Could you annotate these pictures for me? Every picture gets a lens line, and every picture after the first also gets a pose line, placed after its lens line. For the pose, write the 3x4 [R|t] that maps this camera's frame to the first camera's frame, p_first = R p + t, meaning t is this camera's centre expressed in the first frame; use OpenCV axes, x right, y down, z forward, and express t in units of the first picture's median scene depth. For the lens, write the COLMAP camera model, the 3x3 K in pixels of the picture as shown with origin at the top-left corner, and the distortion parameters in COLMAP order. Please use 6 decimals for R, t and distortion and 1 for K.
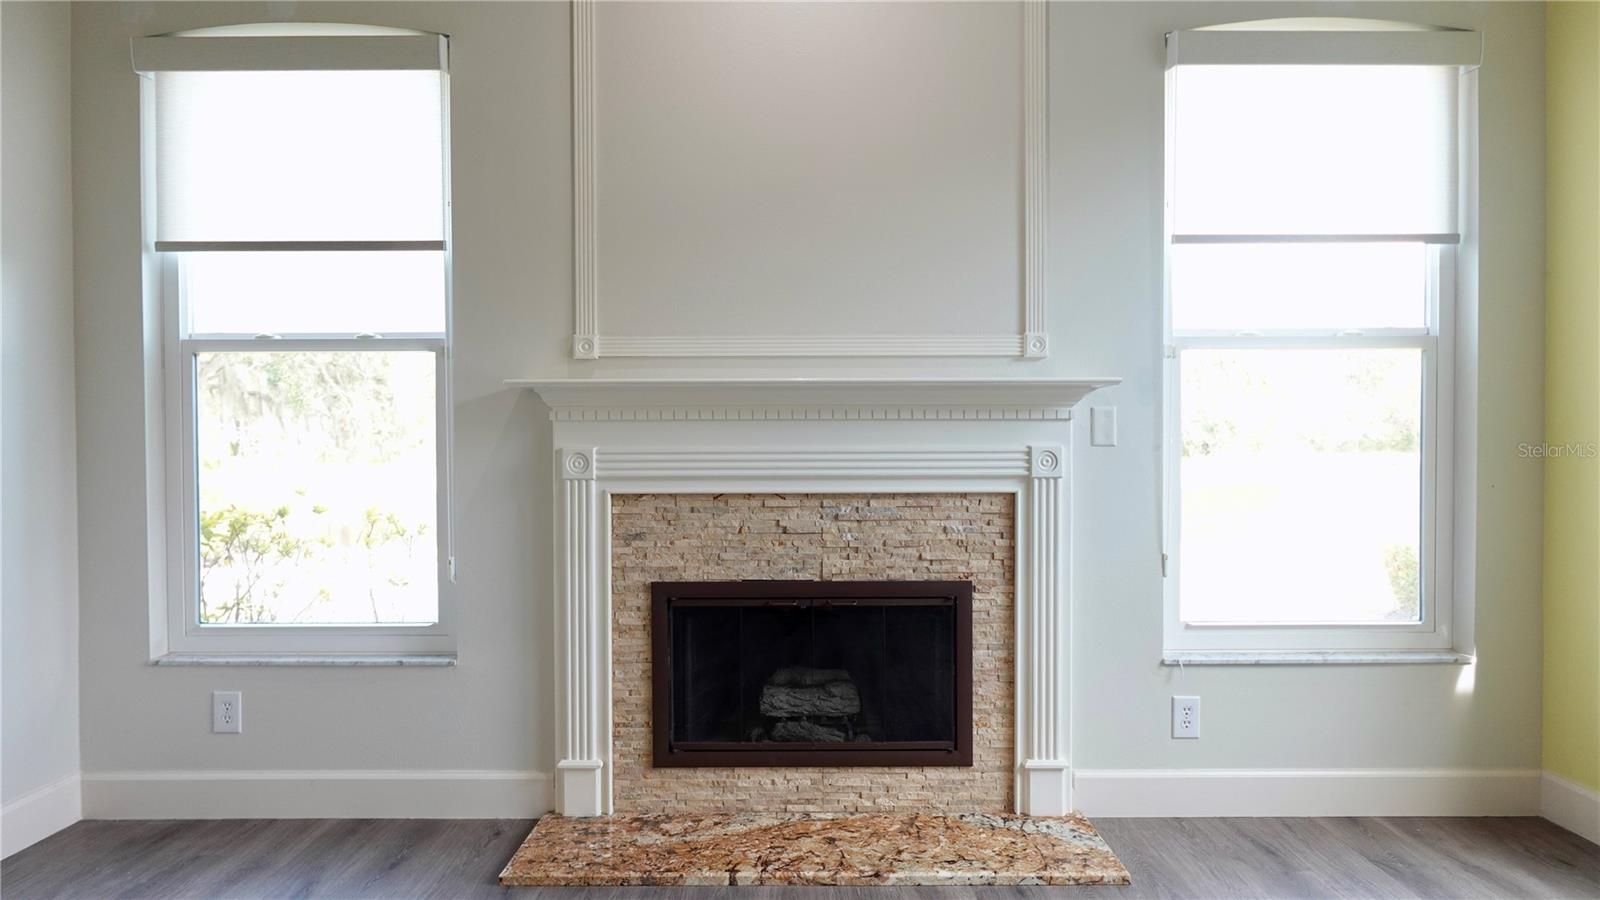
lens RADIAL K [[906.0, 0, 800.0], [0, 906.0, 450.0], [0, 0, 1]] dist [-0.003977, 0.003072]
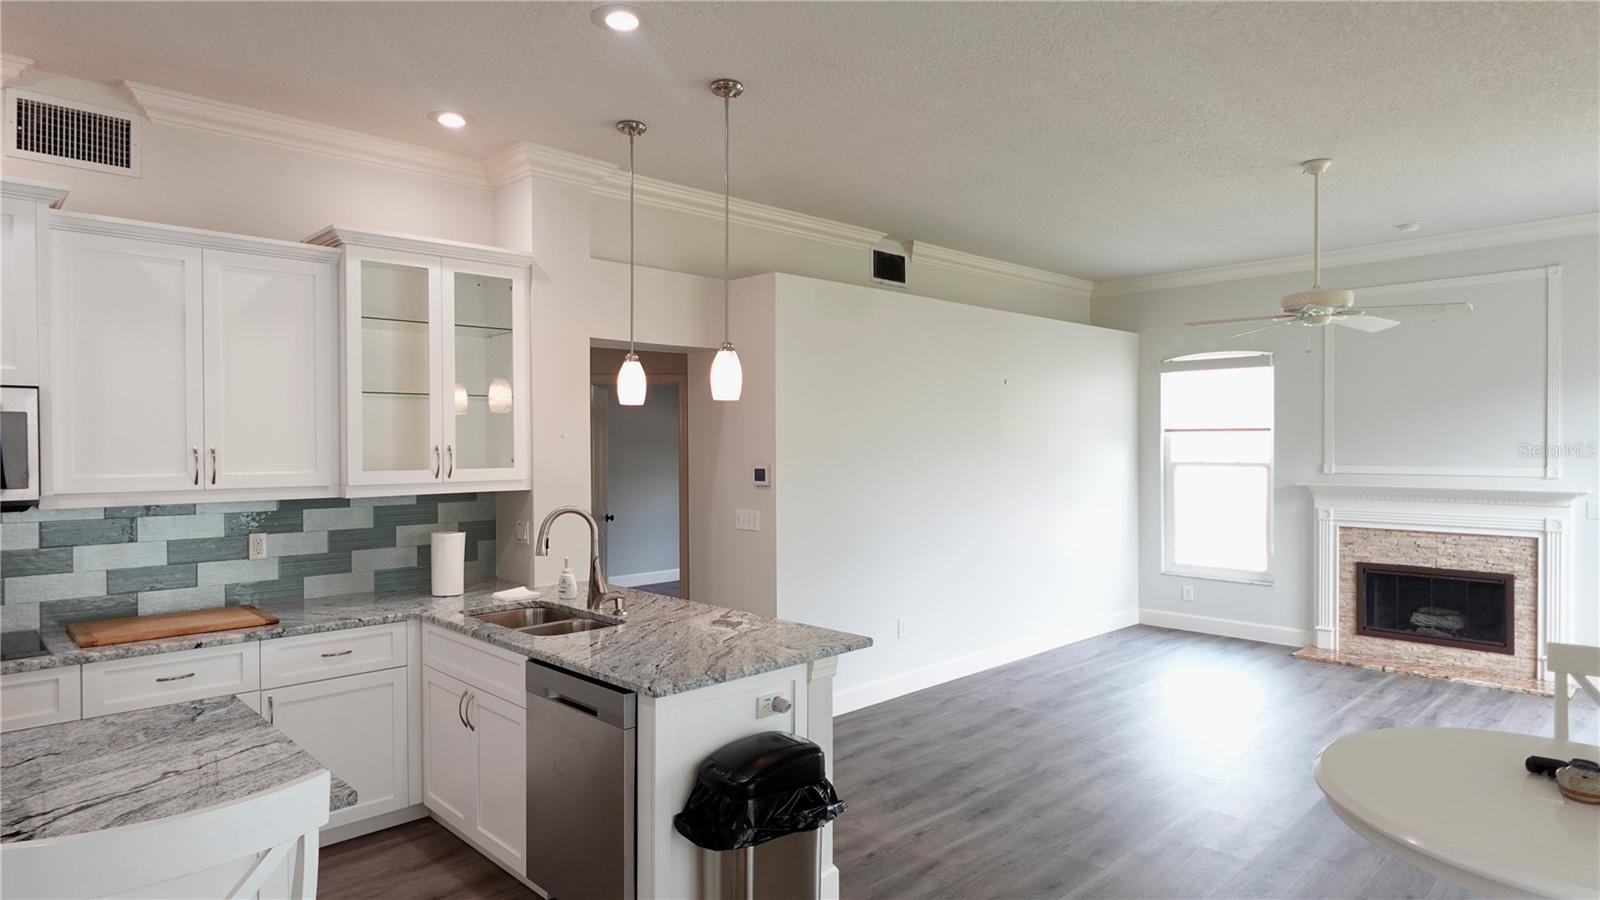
lens RADIAL K [[906.0, 0, 800.0], [0, 906.0, 450.0], [0, 0, 1]] dist [-0.003977, 0.003072]
pose [[0.702119, 0.007628, -0.712019, 0.549676], [-0.008528, 0.999961, 0.002304, -0.162361], [0.712009, 0.004454, 0.702157, -1.913451]]
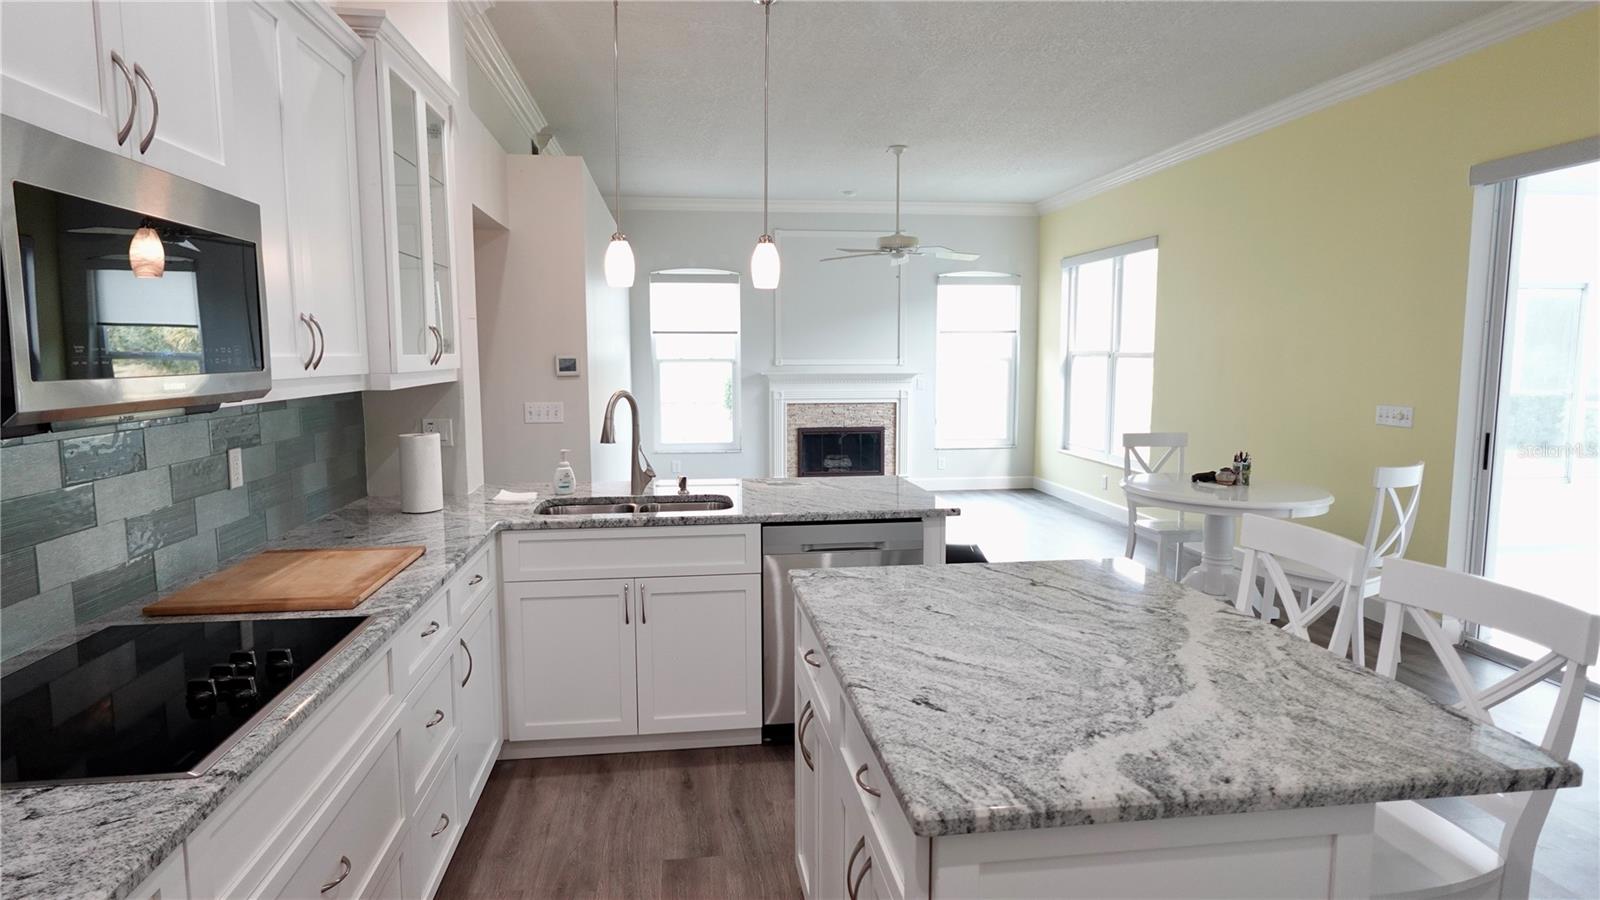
lens RADIAL K [[906.0, 0, 800.0], [0, 906.0, 450.0], [0, 0, 1]] dist [-0.003977, 0.003072]
pose [[0.991014, -0.013975, 0.133027, -0.634401], [0.001274, 0.995468, 0.095093, -0.109633], [-0.133753, -0.094069, 0.986540, -2.564241]]
